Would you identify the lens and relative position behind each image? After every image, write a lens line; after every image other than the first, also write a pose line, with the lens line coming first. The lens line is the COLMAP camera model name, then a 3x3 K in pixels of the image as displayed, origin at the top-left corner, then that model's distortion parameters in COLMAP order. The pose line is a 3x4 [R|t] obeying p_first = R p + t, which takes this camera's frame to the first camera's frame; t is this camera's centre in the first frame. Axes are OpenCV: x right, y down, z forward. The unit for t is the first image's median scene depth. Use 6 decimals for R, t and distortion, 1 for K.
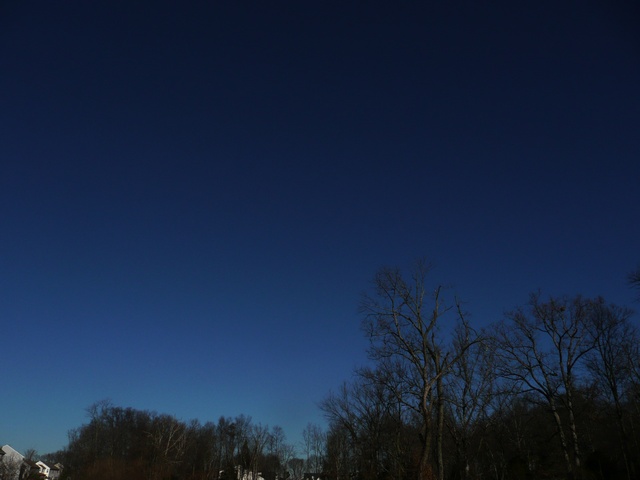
lens RADIAL K [[542.0, 0, 317.4], [0, 542.0, 248.5], [0, 0, 1]] dist [-0.011518, 0.019033]
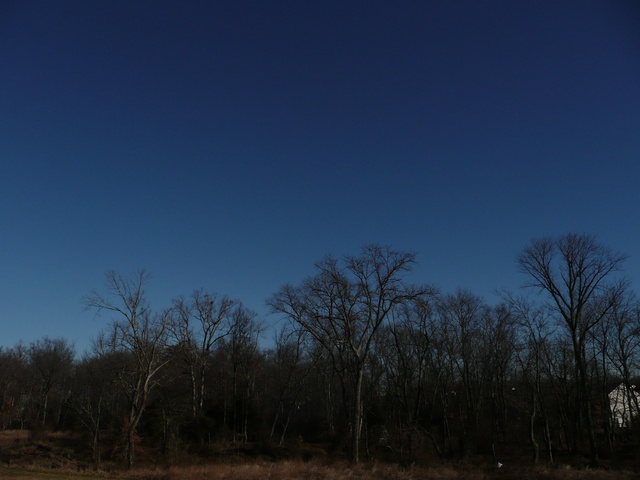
lens RADIAL K [[542.0, 0, 316.1], [0, 542.0, 252.5], [0, 0, 1]] dist [-0.011518, 0.019033]
pose [[0.746074, 0.166231, 0.644779, -0.261452], [-0.252945, 0.966502, 0.043508, -0.139187], [-0.615948, -0.195554, 0.763130, -0.193902]]
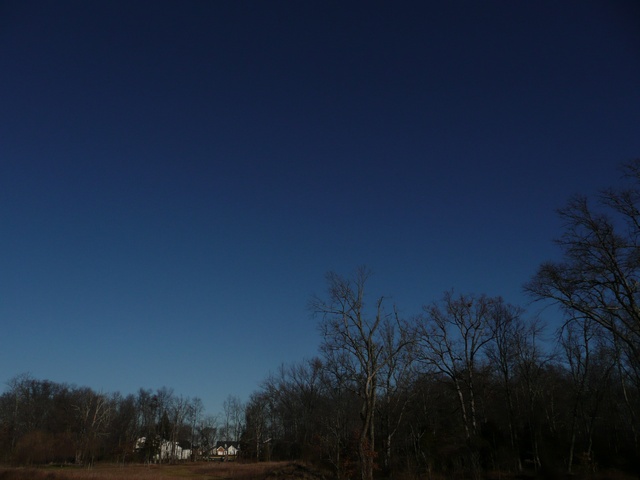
lens RADIAL K [[542.0, 0, 317.1], [0, 542.0, 249.8], [0, 0, 1]] dist [-0.011518, 0.019033]
pose [[0.986672, 0.038466, 0.158110, -0.071340], [-0.047262, 0.997515, 0.052254, -0.055617], [-0.155708, -0.059030, 0.986038, -0.115694]]
